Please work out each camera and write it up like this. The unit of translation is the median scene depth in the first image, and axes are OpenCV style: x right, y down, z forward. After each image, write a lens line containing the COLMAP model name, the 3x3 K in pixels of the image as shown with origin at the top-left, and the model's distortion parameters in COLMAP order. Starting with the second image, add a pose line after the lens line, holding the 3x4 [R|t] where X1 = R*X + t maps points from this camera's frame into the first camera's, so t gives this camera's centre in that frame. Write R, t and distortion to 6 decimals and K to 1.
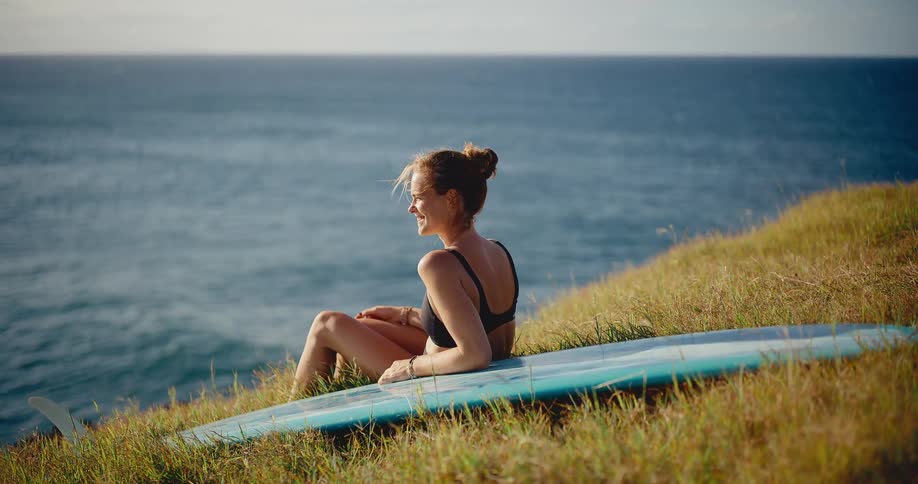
lens RADIAL K [[1228.5, 0, 459.0], [0, 1228.5, 242.0], [0, 0, 1]] dist [-0.062154, -0.033062]
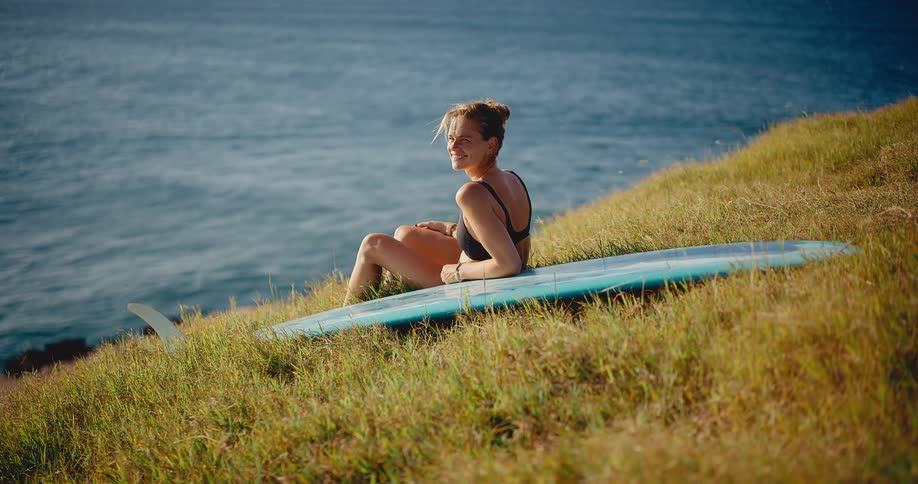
lens RADIAL K [[1228.5, 0, 459.0], [0, 1228.5, 242.0], [0, 0, 1]] dist [-0.062154, -0.033062]
pose [[0.999784, -0.003761, 0.020422, -0.057157], [0.002379, 0.997734, 0.067244, -0.016862], [-0.020629, -0.067181, 0.997528, -0.245639]]
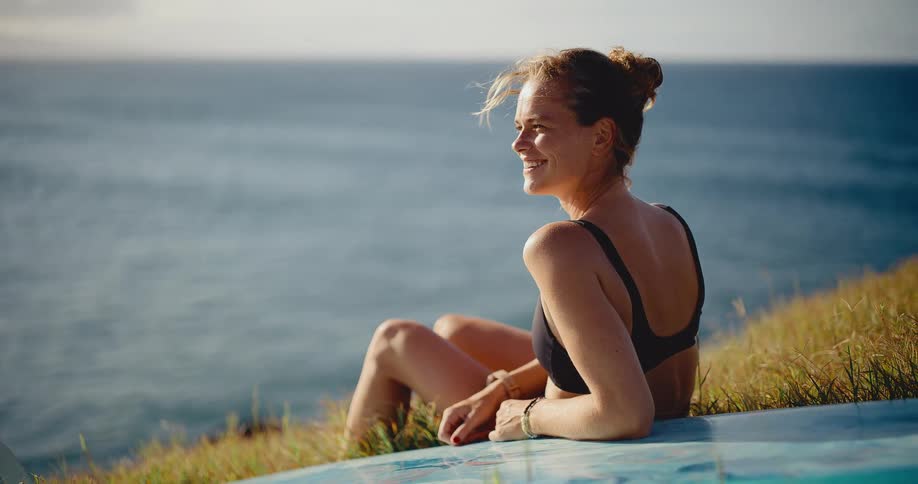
lens RADIAL K [[1228.5, 0, 459.0], [0, 1228.5, 242.0], [0, 0, 1]] dist [-0.062154, -0.033062]
pose [[0.984665, 0.024543, -0.172722, 0.034370], [-0.024883, 0.999690, 0.000198, 0.017584], [0.172673, 0.004103, 0.984971, 0.442388]]
